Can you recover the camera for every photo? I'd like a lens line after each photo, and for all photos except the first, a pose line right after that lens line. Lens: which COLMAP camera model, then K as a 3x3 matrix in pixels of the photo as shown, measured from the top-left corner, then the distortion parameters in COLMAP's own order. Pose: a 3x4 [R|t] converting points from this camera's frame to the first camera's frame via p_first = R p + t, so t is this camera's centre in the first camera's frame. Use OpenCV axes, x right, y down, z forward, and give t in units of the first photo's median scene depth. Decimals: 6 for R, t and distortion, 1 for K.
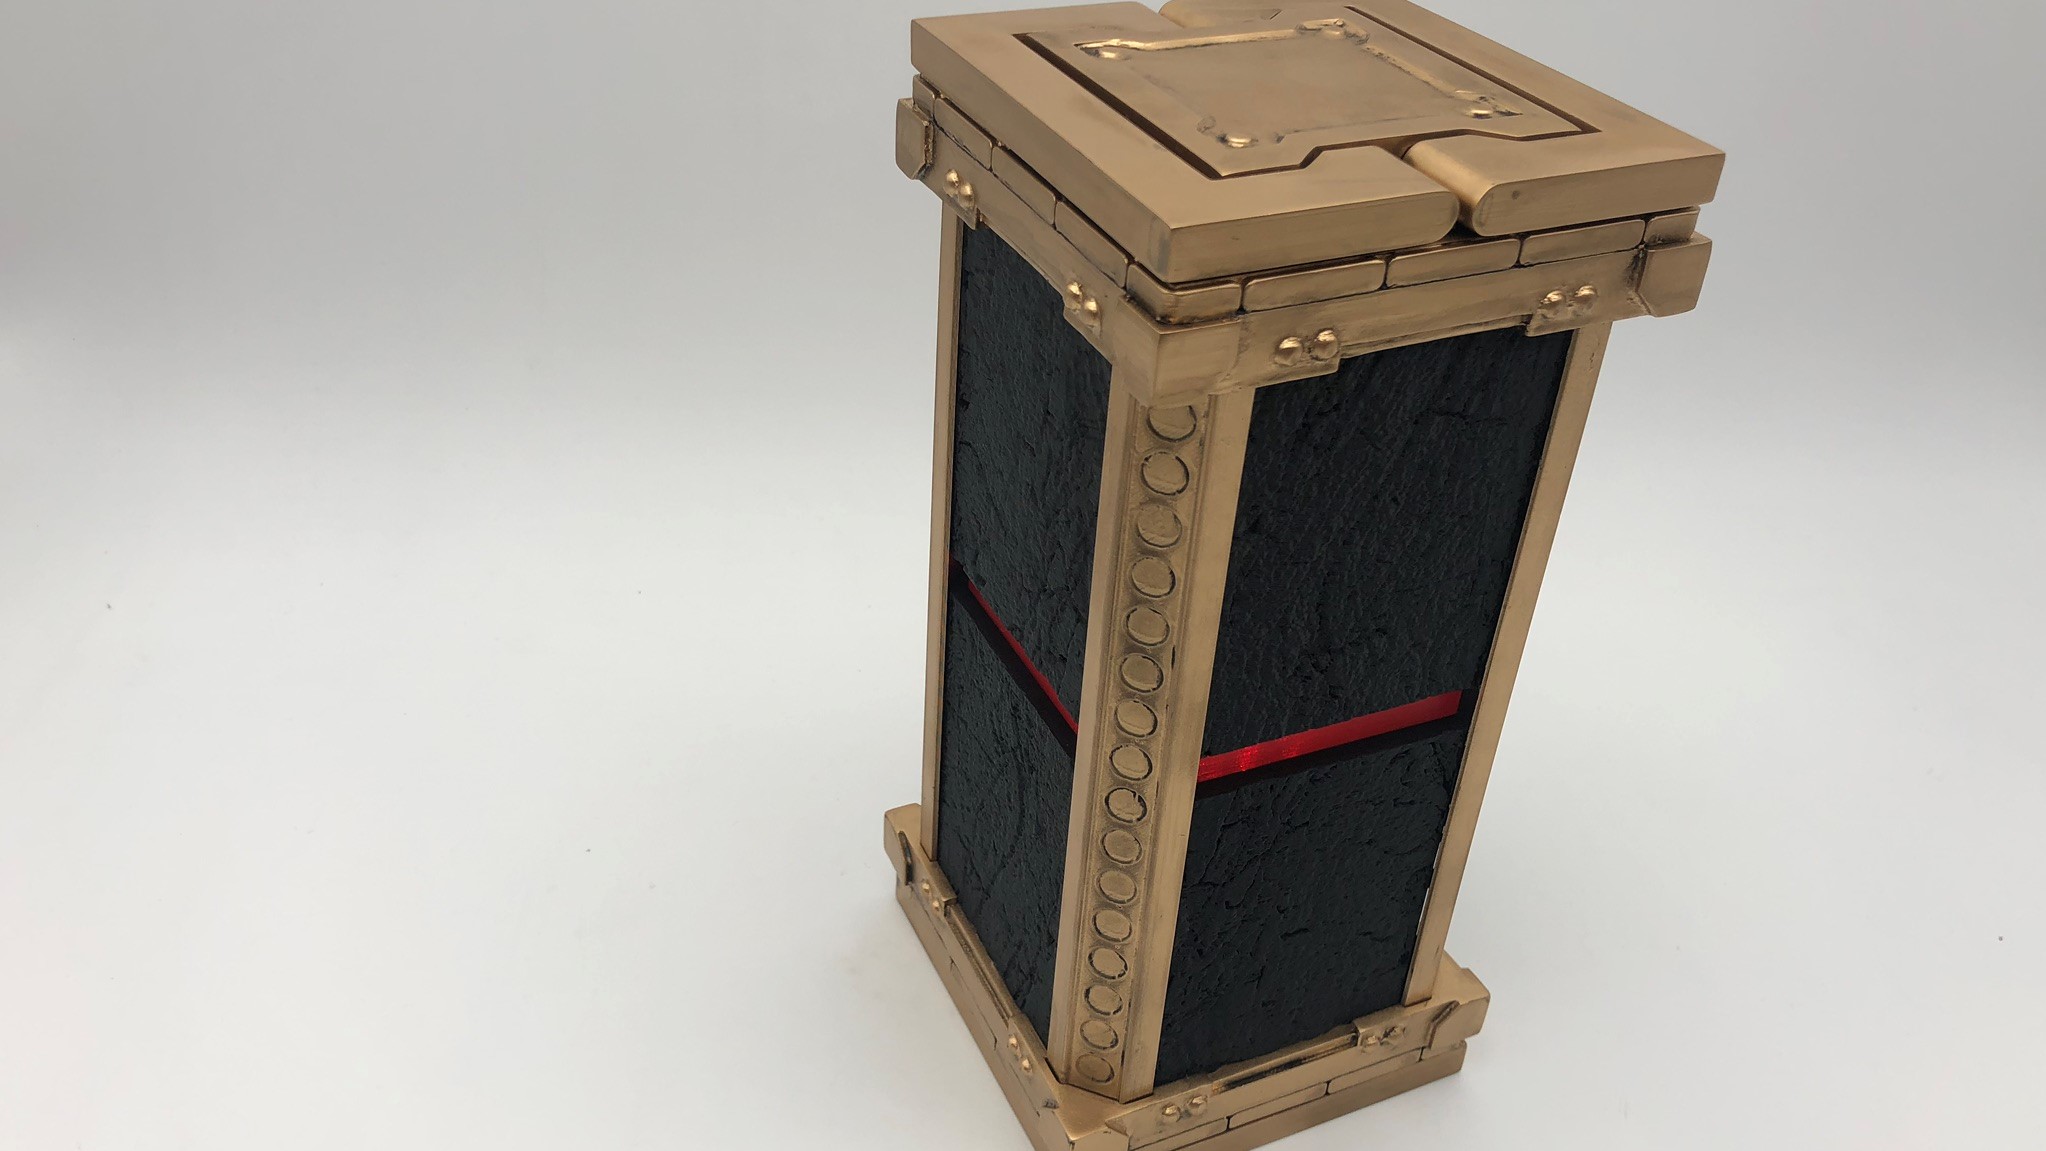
lens RADIAL K [[1731.6, 0, 994.3], [0, 1731.6, 565.2], [0, 0, 1]] dist [0.026196, -0.005851]
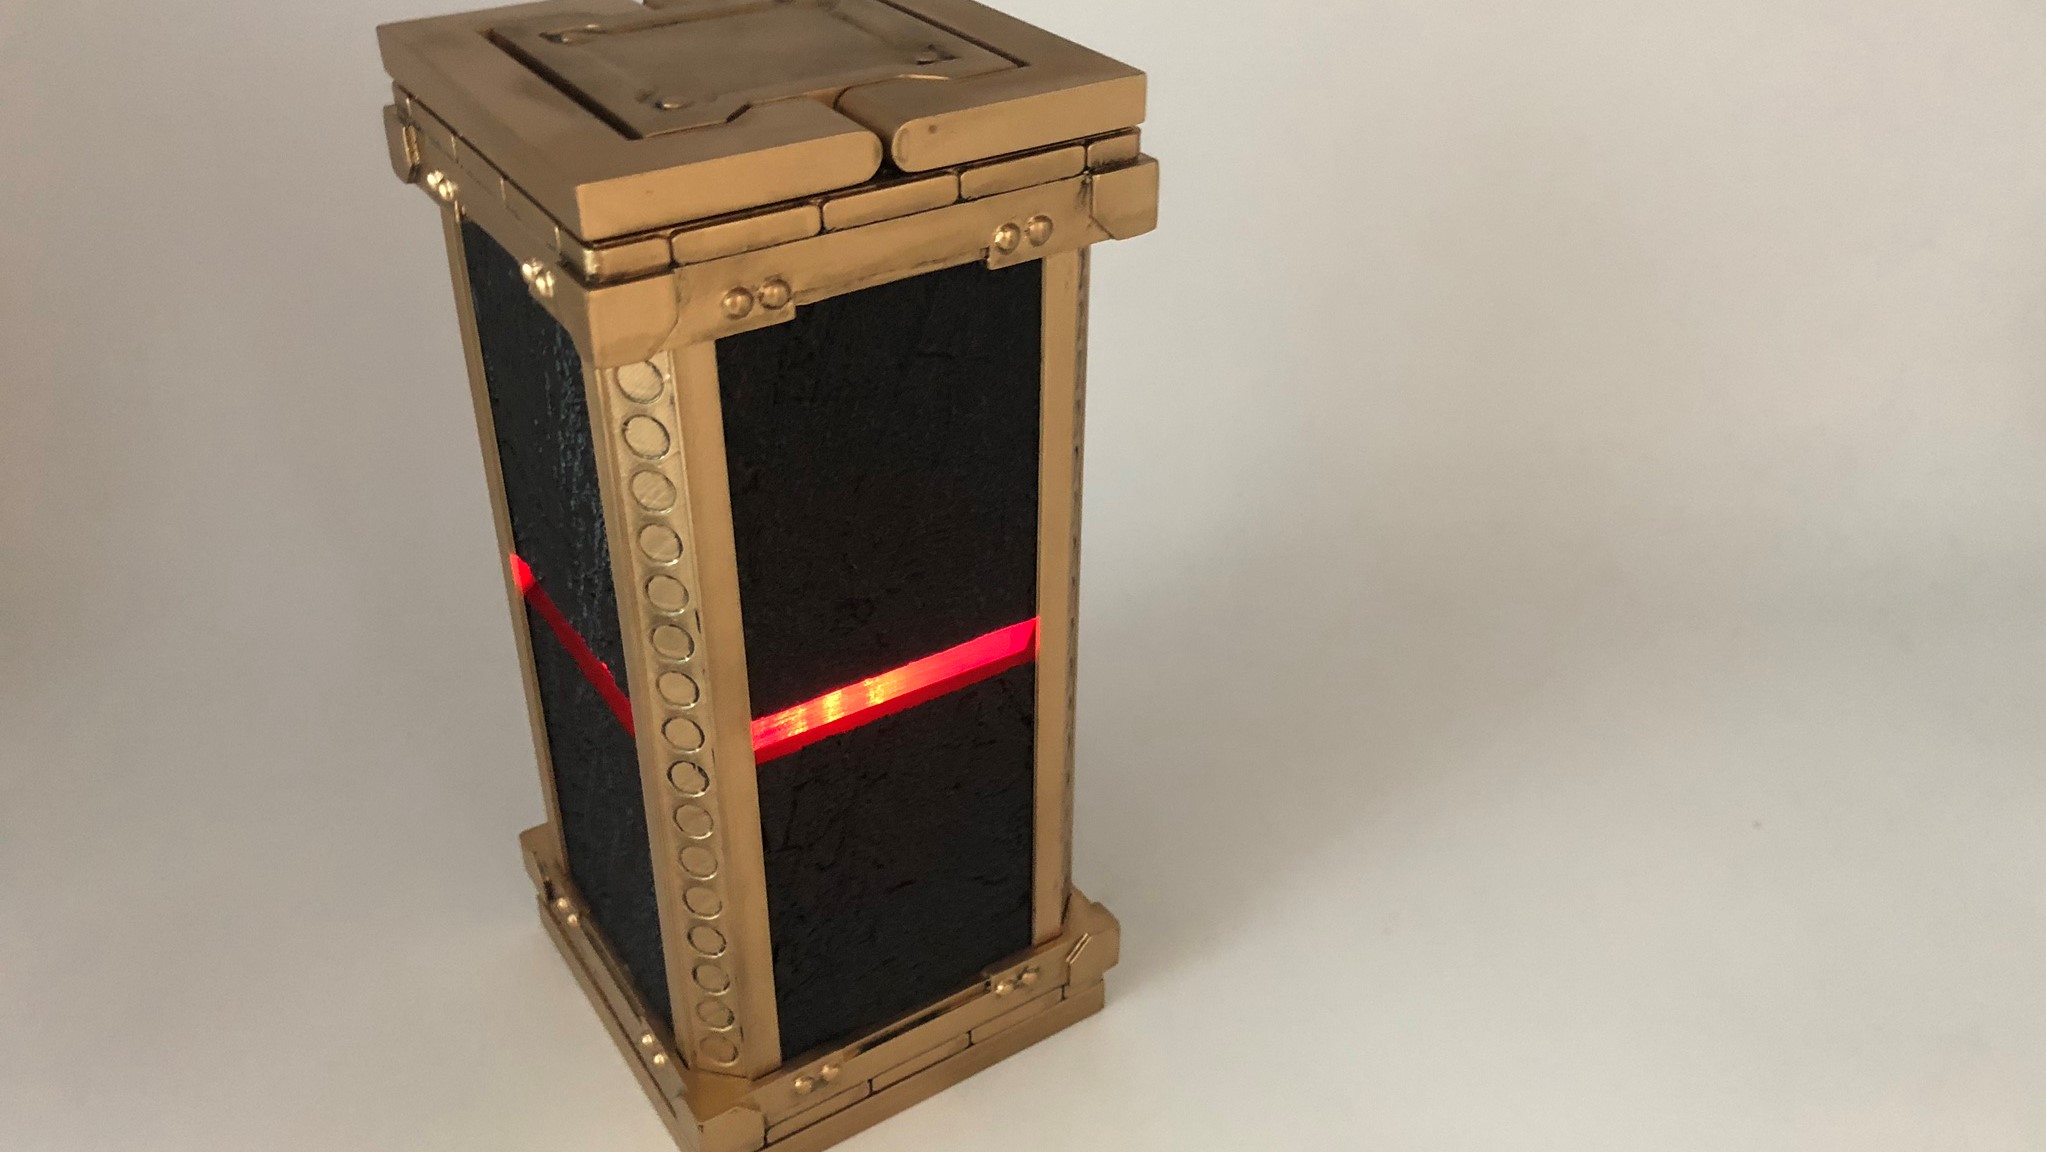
lens RADIAL K [[1731.6, 0, 994.3], [0, 1731.6, 565.7], [0, 0, 1]] dist [0.026196, -0.005851]
pose [[0.987126, -0.122410, 0.102943, 0.177039], [0.124981, 0.991979, -0.018883, 0.062793], [-0.099806, 0.031506, 0.994508, -0.023641]]
